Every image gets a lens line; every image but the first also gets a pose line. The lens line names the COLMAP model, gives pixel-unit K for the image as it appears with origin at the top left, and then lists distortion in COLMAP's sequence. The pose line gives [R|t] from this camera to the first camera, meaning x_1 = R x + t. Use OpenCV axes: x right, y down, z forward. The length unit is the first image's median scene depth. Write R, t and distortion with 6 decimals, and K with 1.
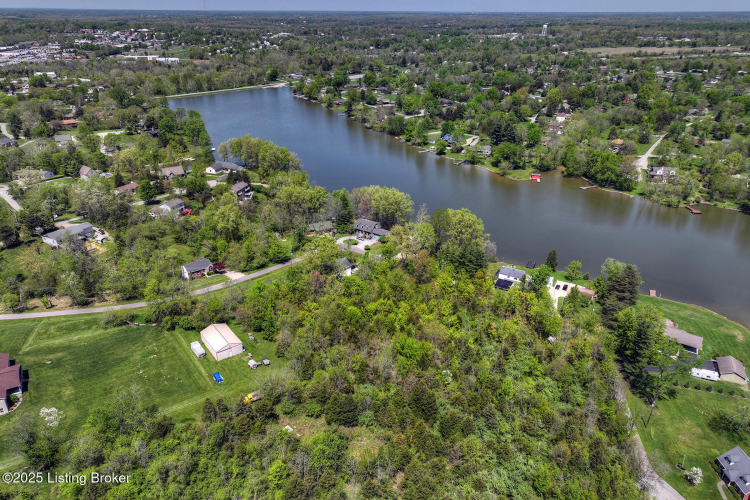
lens RADIAL K [[515.5, 0, 375.0], [0, 515.5, 250.0], [0, 0, 1]] dist [0.000018, 0.000565]
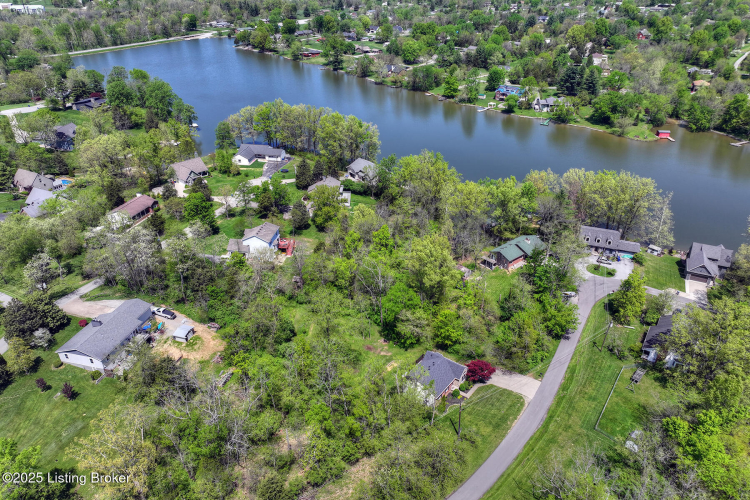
lens RADIAL K [[526.3, 0, 378.8], [0, 526.3, 249.6], [0, 0, 1]] dist [0.009365, 0.005988]
pose [[0.973371, -0.113393, 0.199228, -0.141029], [0.098910, 0.991775, 0.081236, -0.038757], [-0.206801, -0.059367, 0.976580, 0.153761]]
